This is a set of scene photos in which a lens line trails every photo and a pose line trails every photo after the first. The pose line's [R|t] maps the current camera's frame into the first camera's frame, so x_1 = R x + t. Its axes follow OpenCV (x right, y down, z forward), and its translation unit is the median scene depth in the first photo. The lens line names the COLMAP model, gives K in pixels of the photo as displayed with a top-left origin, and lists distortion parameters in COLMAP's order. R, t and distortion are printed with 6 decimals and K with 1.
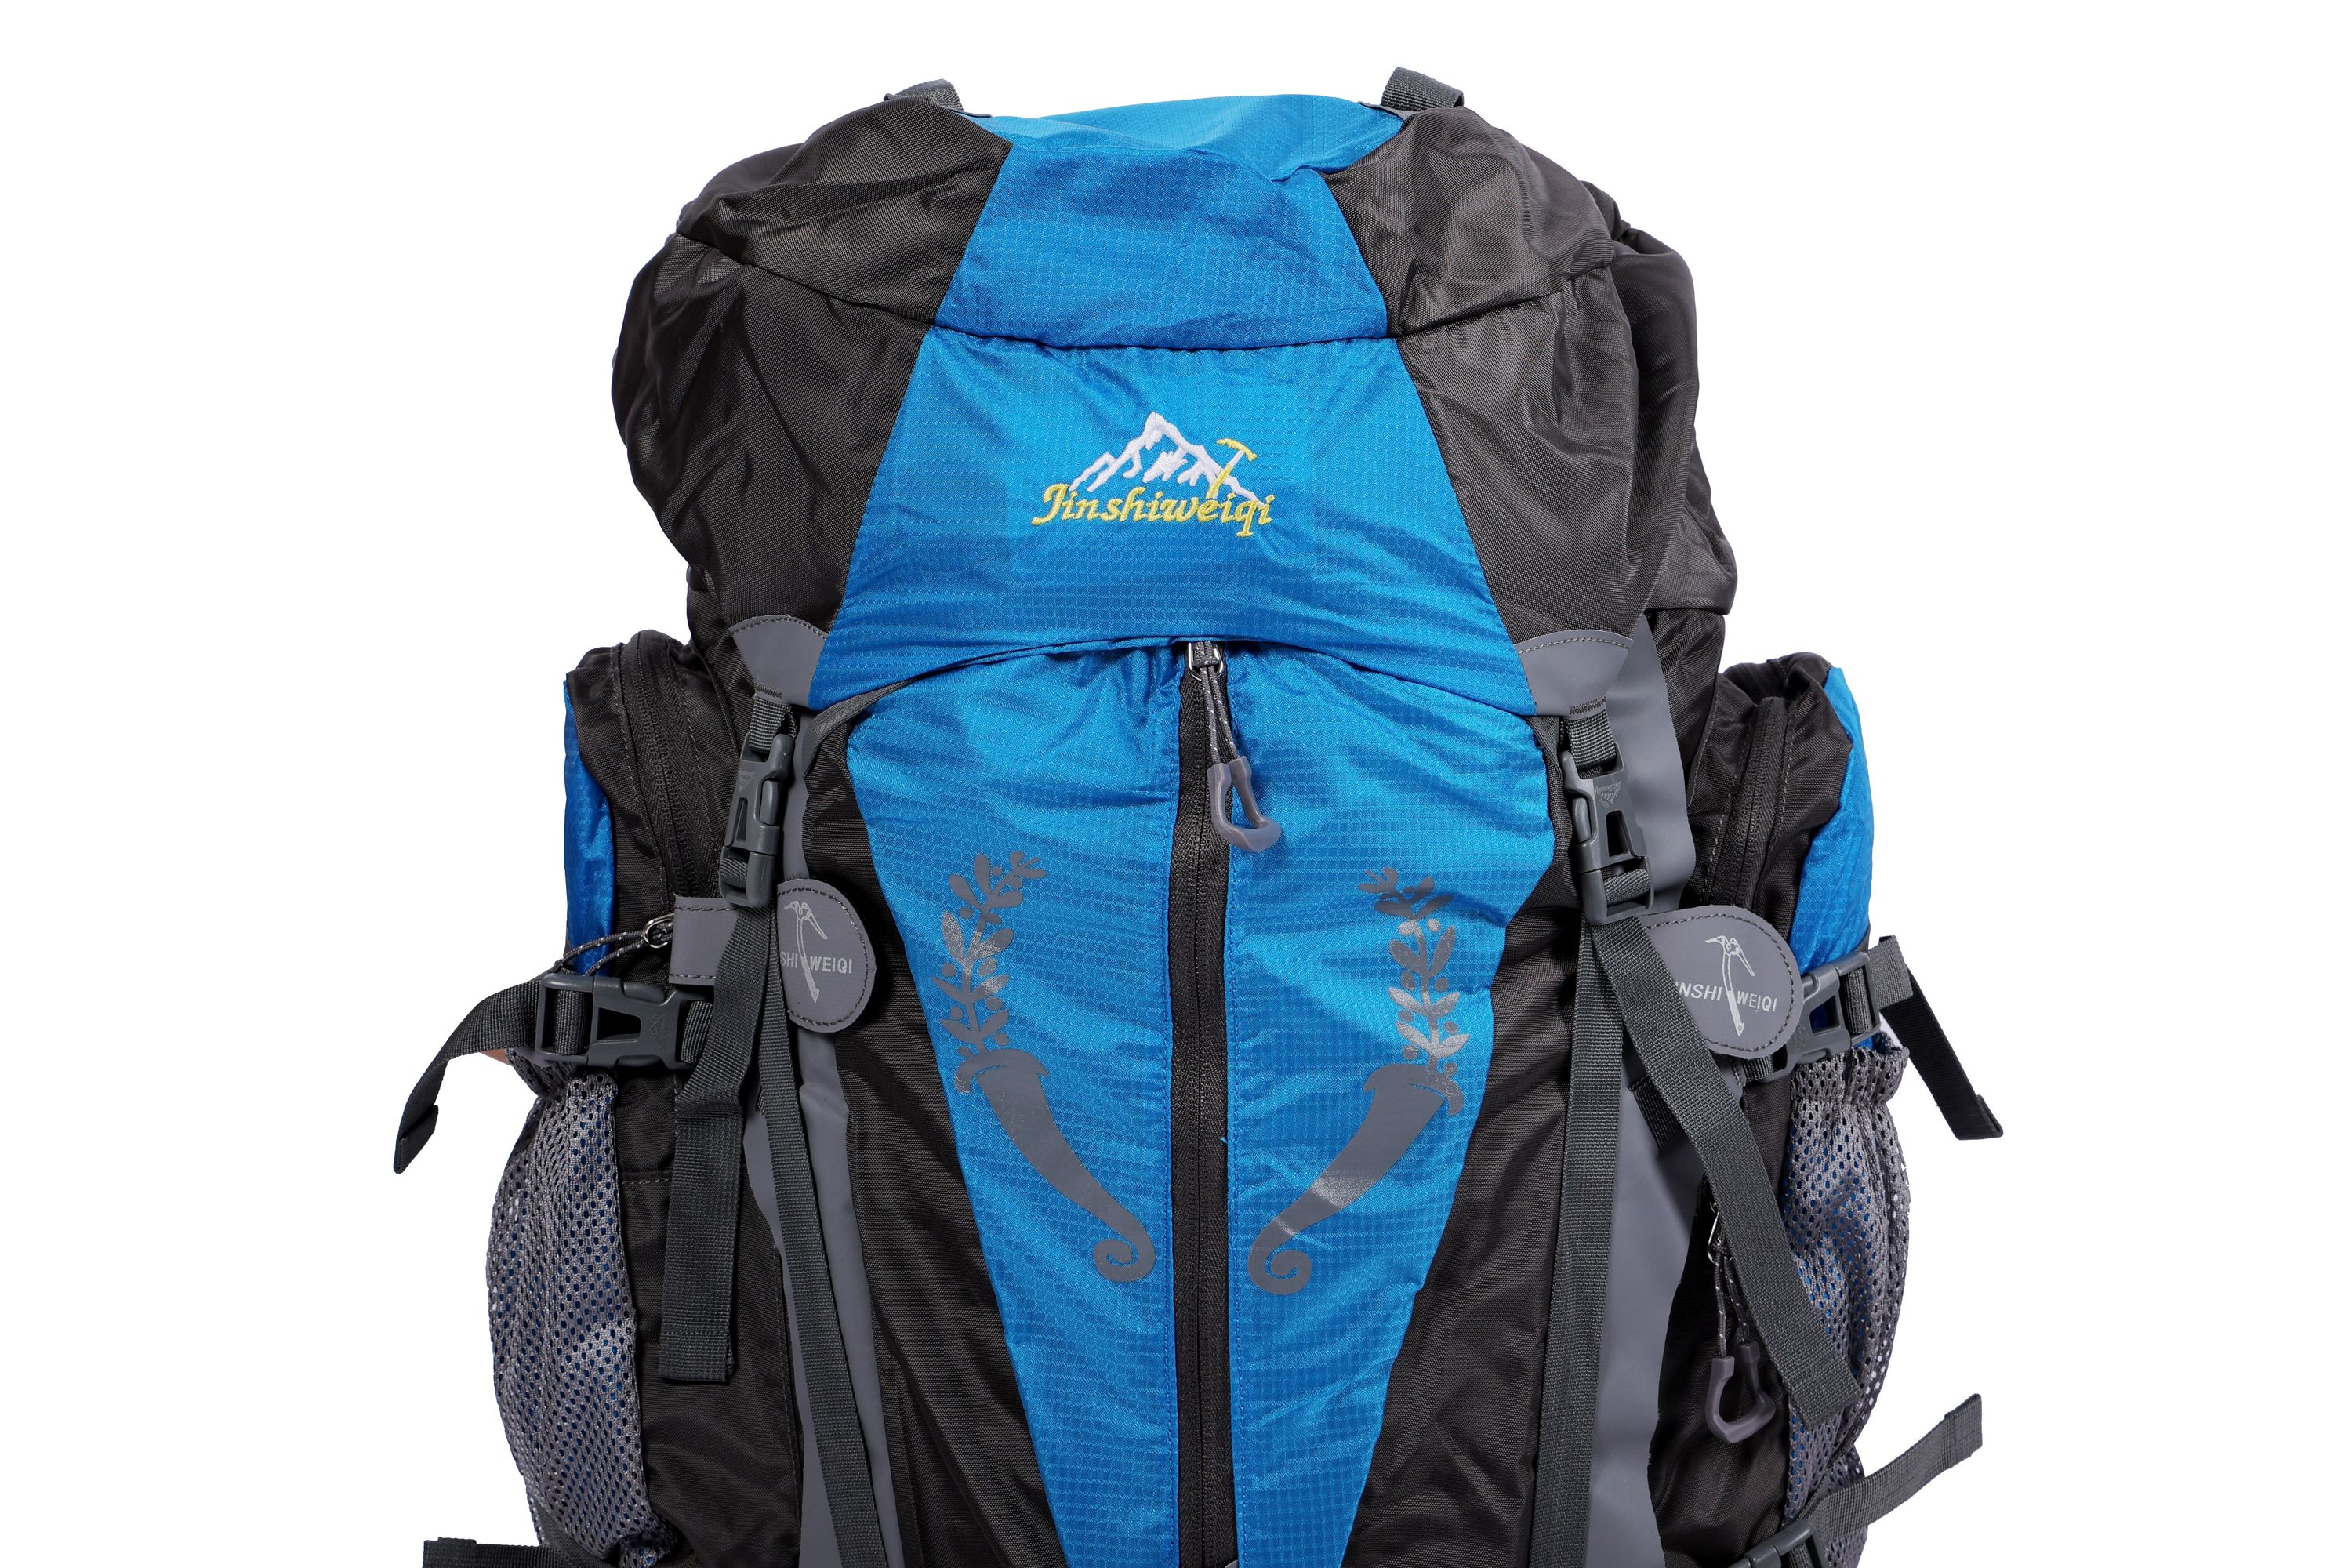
lens RADIAL K [[4207.8, 0, 1168.7], [0, 4207.8, 783.5], [0, 0, 1]] dist [0.267376, 0.000000]
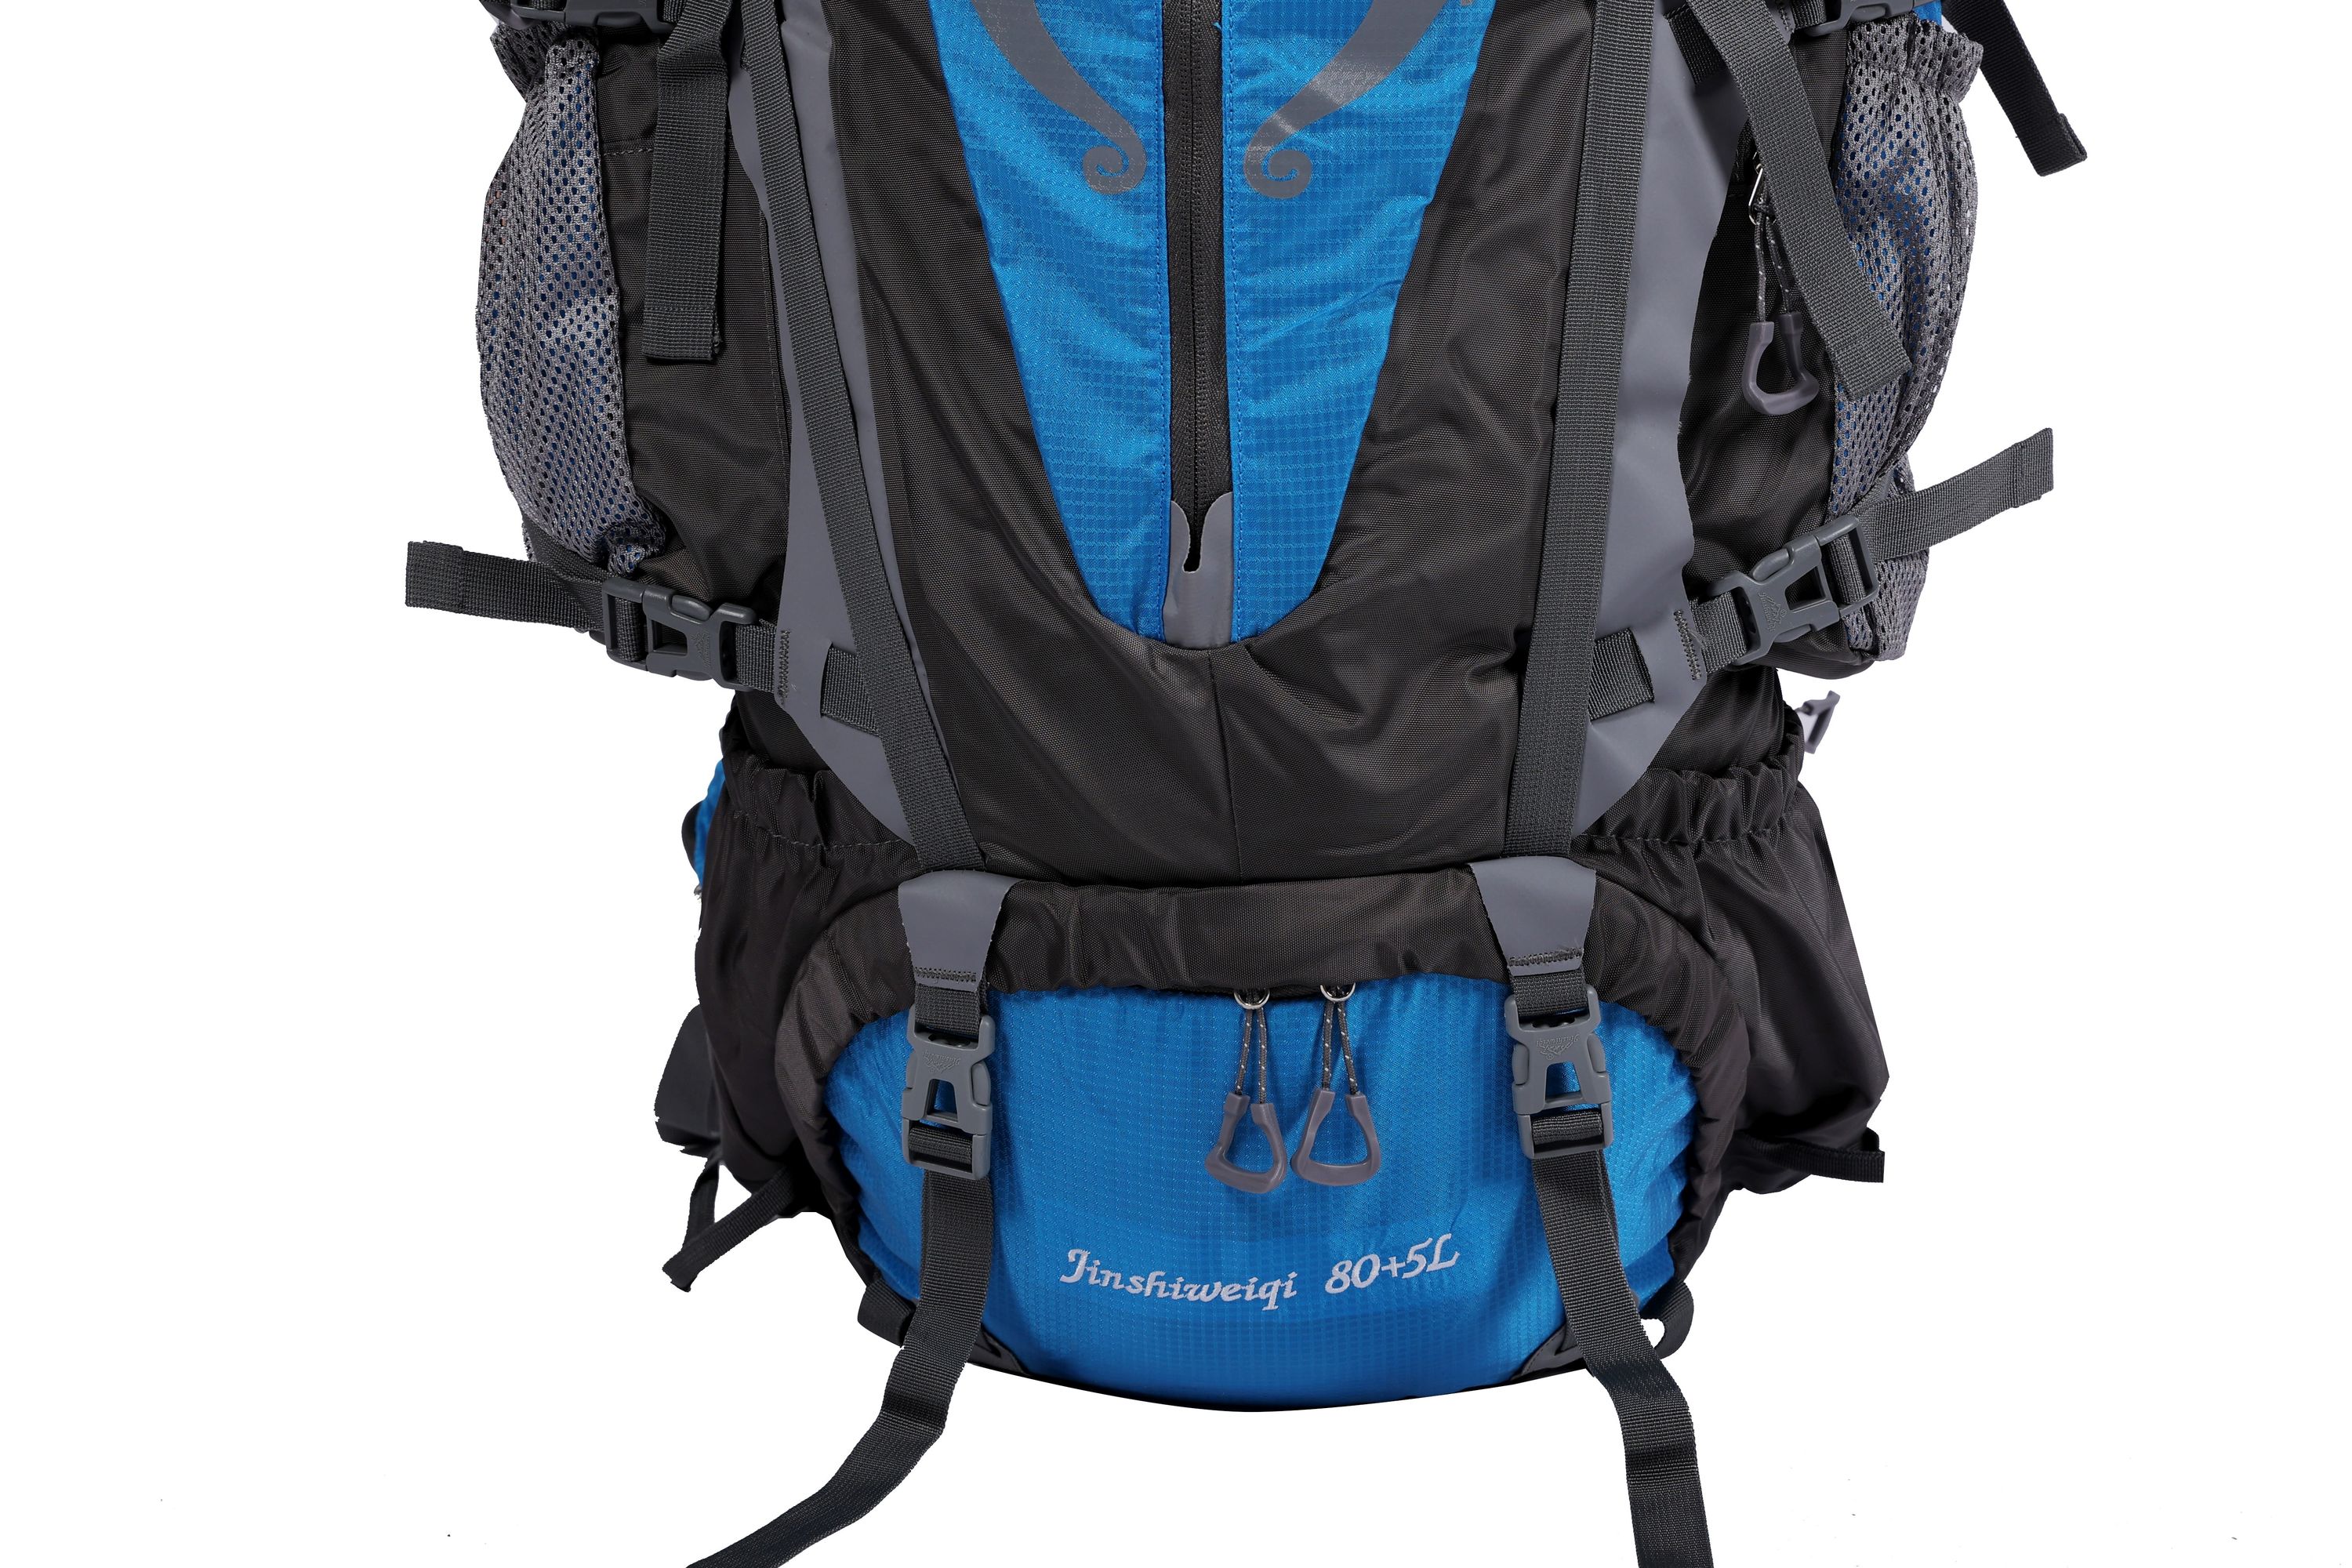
lens RADIAL K [[4207.8, 0, 1159.5], [0, 4207.8, 784.5], [0, 0, 1]] dist [0.267376, 0.000000]
pose [[0.998214, 0.008688, -0.059106, 0.054960], [-0.008876, 0.999956, -0.002912, 0.245647], [0.059079, 0.003431, 0.998247, 0.056967]]
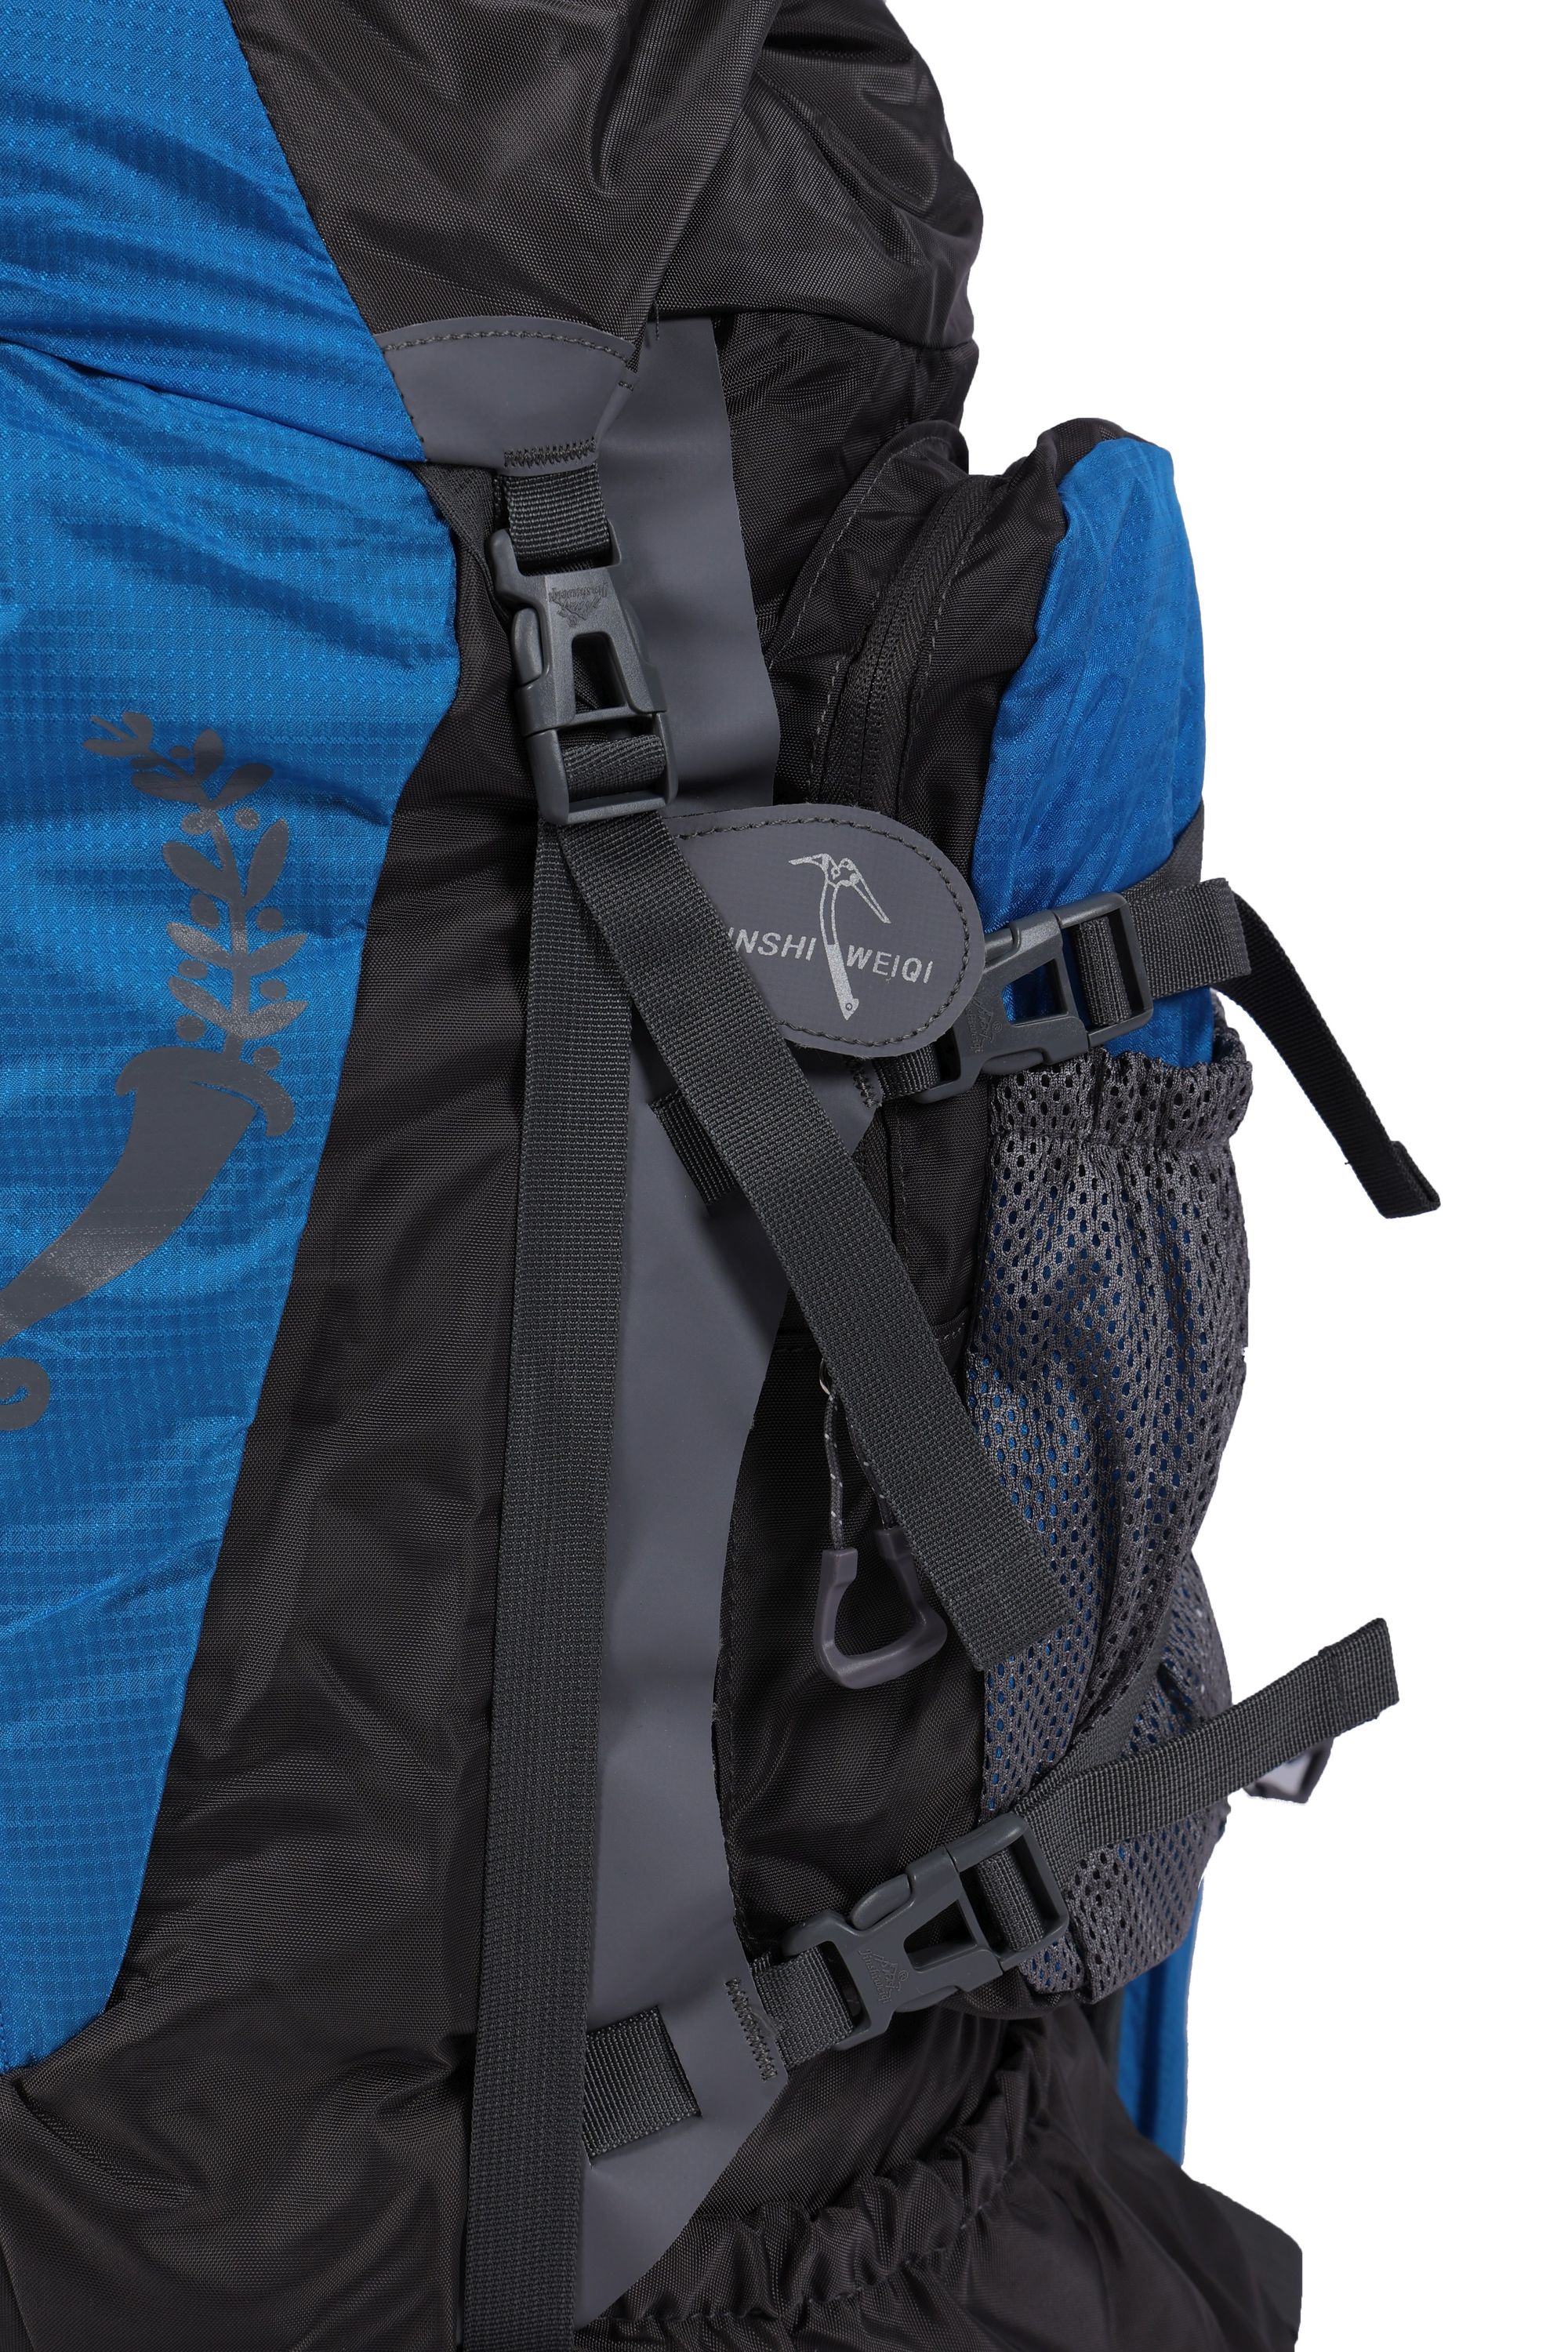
lens RADIAL K [[3859.3, 0, 696.6], [0, 3859.3, 1109.3], [0, 0, 1]] dist [0.181652, 0.000000]
pose [[0.973874, 0.003967, -0.227055, 0.240642], [0.001559, 0.999707, 0.024155, 0.059656], [0.227084, -0.023878, 0.973582, 0.465729]]
